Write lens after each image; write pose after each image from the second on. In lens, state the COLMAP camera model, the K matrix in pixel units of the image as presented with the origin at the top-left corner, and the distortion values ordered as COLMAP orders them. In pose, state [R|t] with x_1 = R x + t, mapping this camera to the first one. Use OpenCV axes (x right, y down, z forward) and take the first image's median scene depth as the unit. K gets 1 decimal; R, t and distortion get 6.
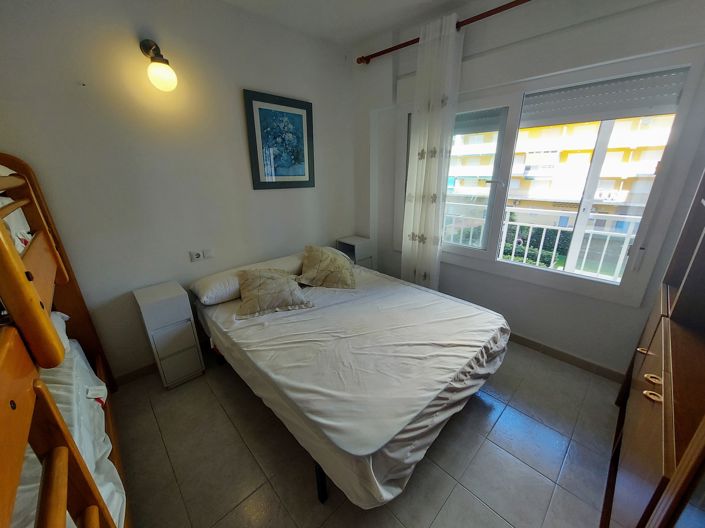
lens RADIAL K [[277.8, 0, 351.7], [0, 277.8, 268.0], [0, 0, 1]] dist [0.012213, -0.002431]
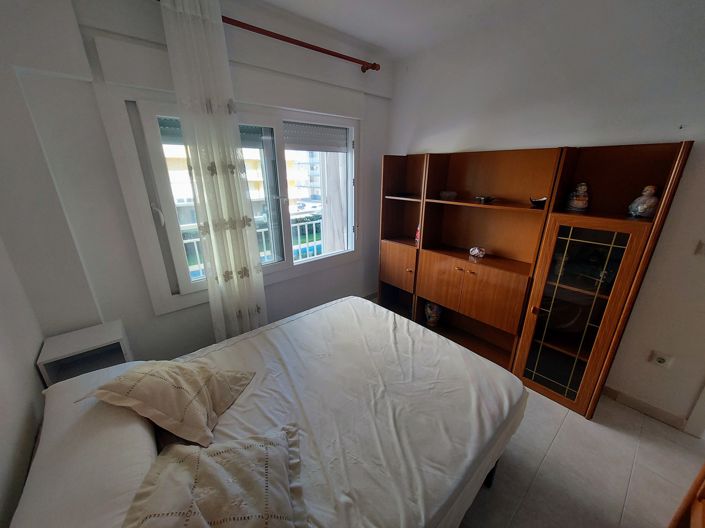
lens RADIAL K [[277.8, 0, 355.8], [0, 277.8, 265.2], [0, 0, 1]] dist [0.012213, -0.002431]
pose [[0.048417, -0.314736, 0.947944, -0.523839], [0.343718, 0.896343, 0.280047, -0.255803], [-0.937824, 0.312266, 0.151579, 0.611014]]
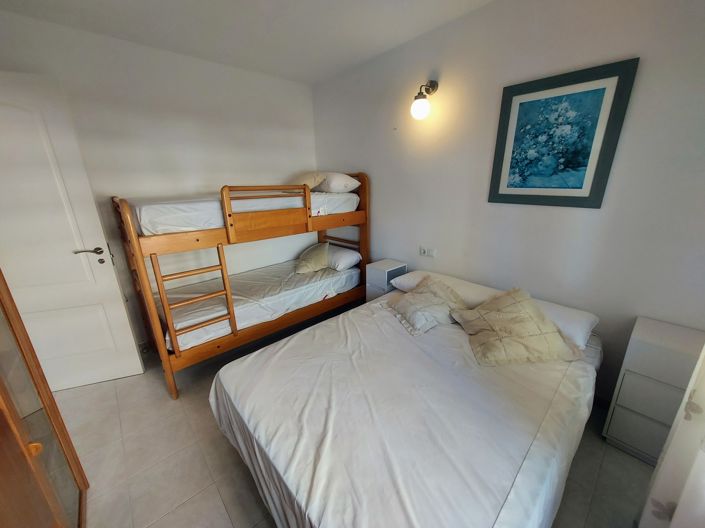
lens RADIAL K [[277.8, 0, 354.0], [0, 277.8, 268.5], [0, 0, 1]] dist [0.012213, -0.002431]
pose [[-0.022563, 0.312112, -0.949777, 0.566659], [-0.322703, 0.896893, 0.302400, -0.228289], [0.946231, 0.313319, 0.080483, 0.610389]]
